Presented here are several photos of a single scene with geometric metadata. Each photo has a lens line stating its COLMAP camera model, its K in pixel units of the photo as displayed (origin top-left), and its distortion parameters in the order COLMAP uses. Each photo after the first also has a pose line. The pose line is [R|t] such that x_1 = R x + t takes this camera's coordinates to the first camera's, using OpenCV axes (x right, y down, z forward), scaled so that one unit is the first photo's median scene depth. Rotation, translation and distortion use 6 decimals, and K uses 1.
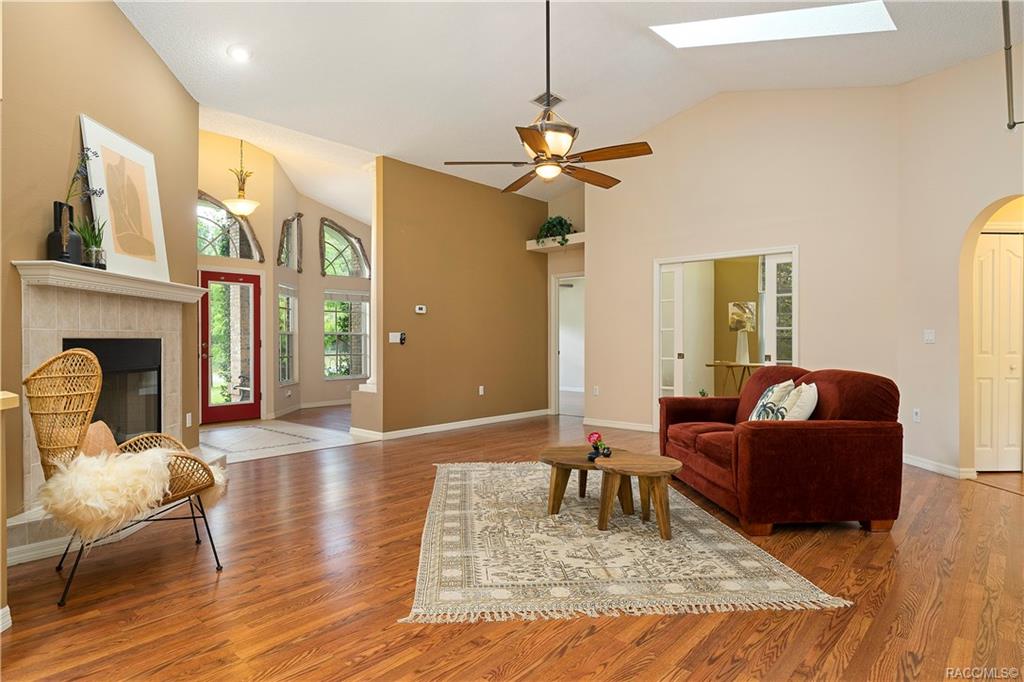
lens RADIAL K [[577.3, 0, 512.0], [0, 577.3, 341.0], [0, 0, 1]] dist [0.000190, 0.000003]
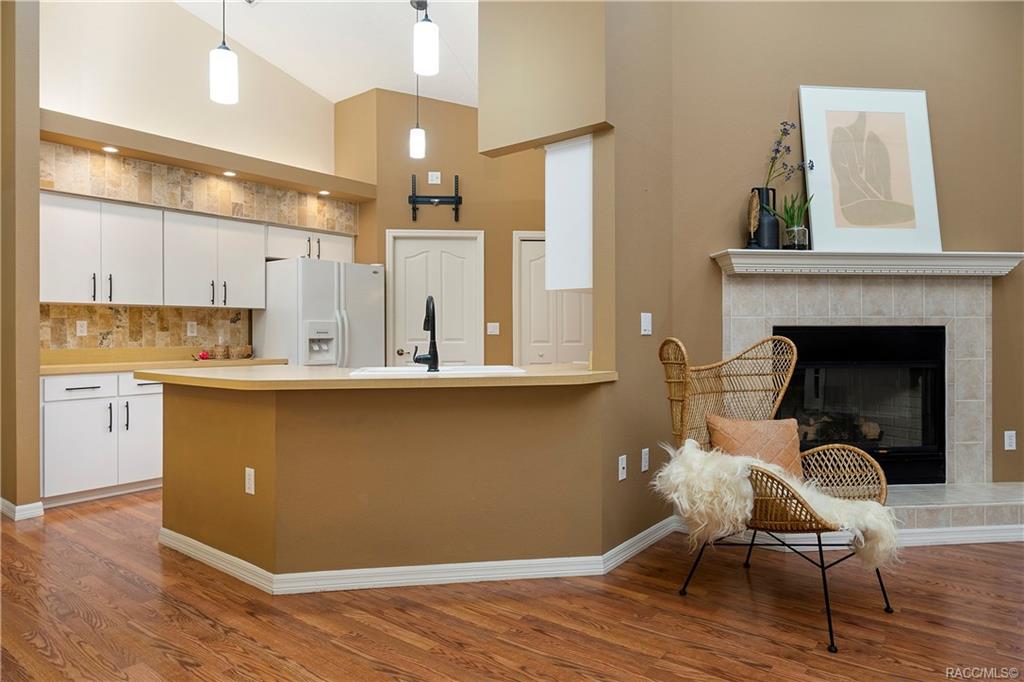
lens RADIAL K [[628.5, 0, 509.2], [0, 628.5, 330.9], [0, 0, 1]] dist [0.003080, 0.000234]
pose [[0.058817, -0.001438, -0.998268, 0.234395], [0.000683, 0.999999, -0.001401, 0.004212], [0.998269, -0.000600, 0.058818, 0.452009]]
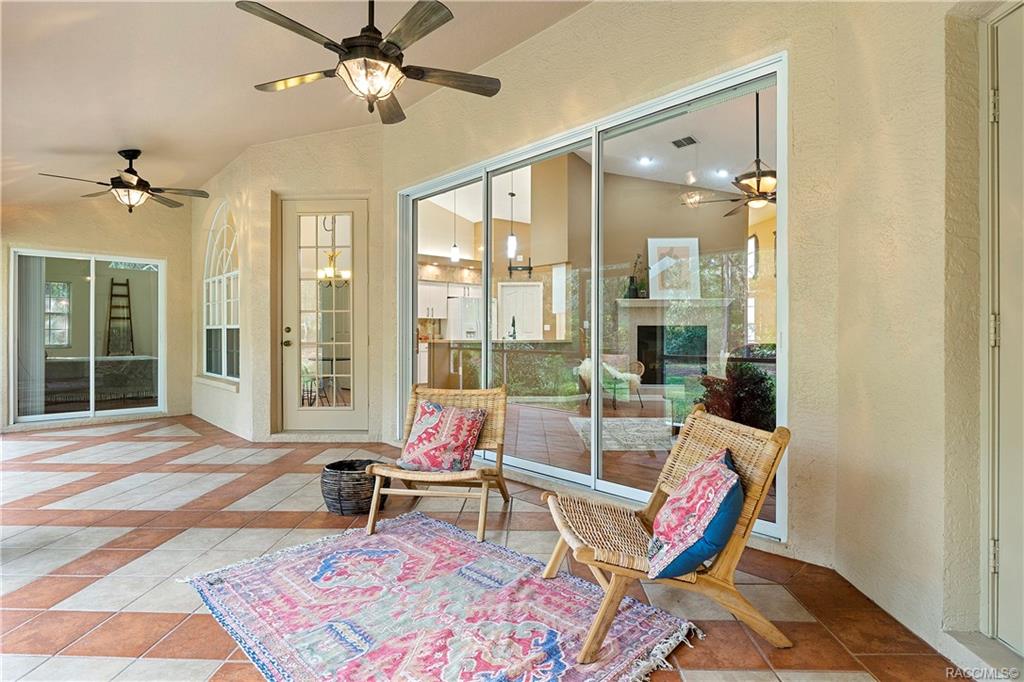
lens RADIAL K [[541.2, 0, 512.0], [0, 541.2, 341.0], [0, 0, 1]] dist [0.000501, 0.000373]
pose [[-0.096029, 0.013312, -0.995290, 1.648766], [-0.001865, 0.999906, 0.013554, 0.031085], [0.995377, 0.003158, -0.095995, 0.606597]]
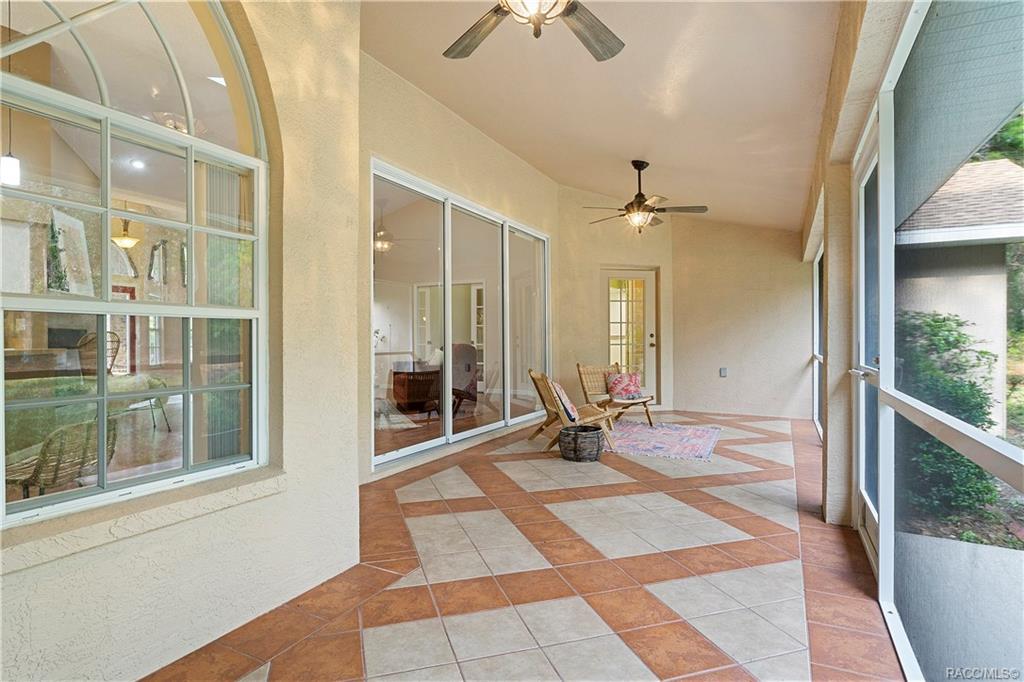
lens RADIAL K [[541.2, 0, 512.0], [0, 541.2, 341.0], [0, 0, 1]] dist [0.000501, 0.000373]
pose [[0.967303, -0.004398, 0.253584, 0.228703], [0.004320, 0.999990, 0.000863, 0.038337], [-0.253585, 0.000261, 0.967313, -1.015187]]
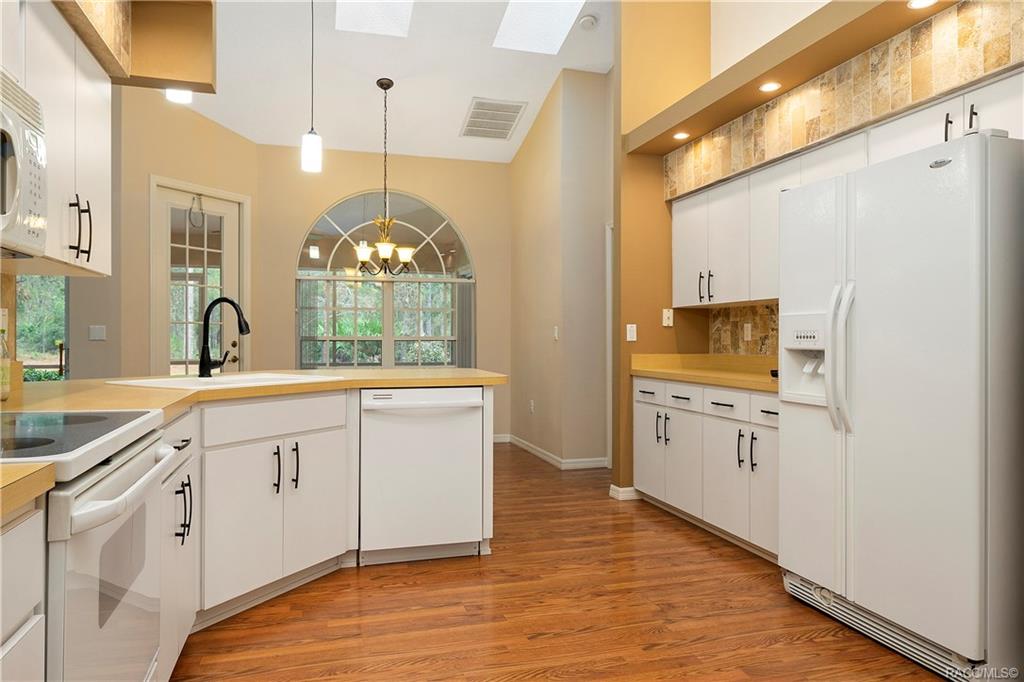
lens RADIAL K [[684.4, 0, 512.0], [0, 684.4, 341.0], [0, 0, 1]] dist [-0.000021, -0.001155]
pose [[-0.844375, 0.003660, 0.535740, -1.343794], [0.006115, 0.999977, 0.002806, 0.006624], [-0.535718, 0.005646, -0.844378, 0.911190]]
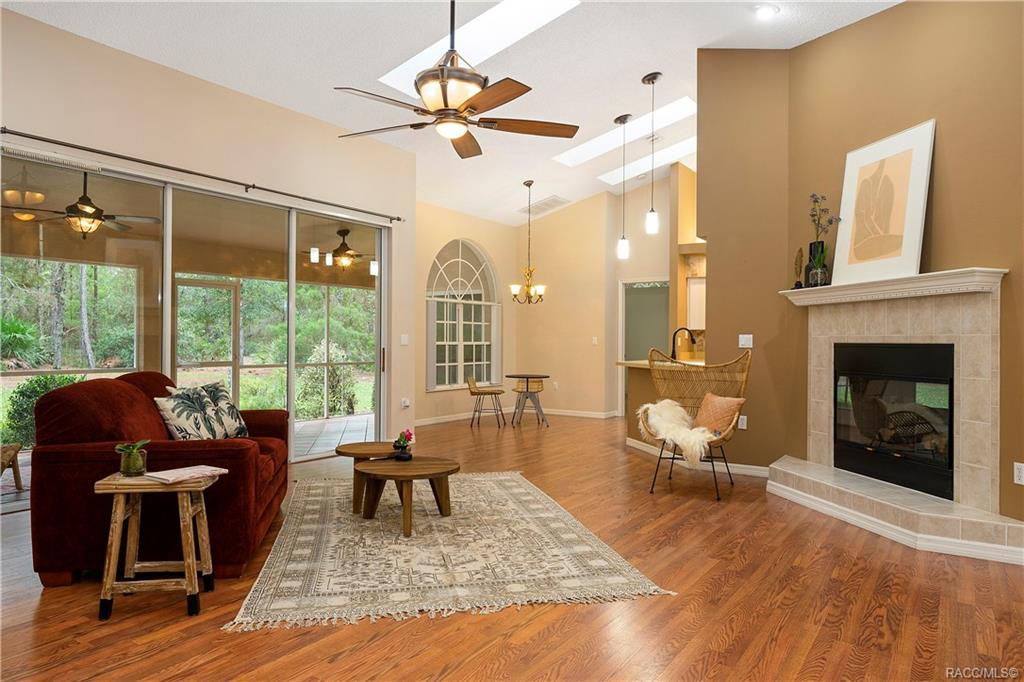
lens RADIAL K [[684.4, 0, 512.0], [0, 684.4, 341.0], [0, 0, 1]] dist [-0.000021, -0.001155]
pose [[-0.990780, -0.006543, -0.135326, 0.120392], [-0.007000, 0.999971, 0.002906, -0.007834], [0.135303, 0.003826, -0.990797, 2.210544]]
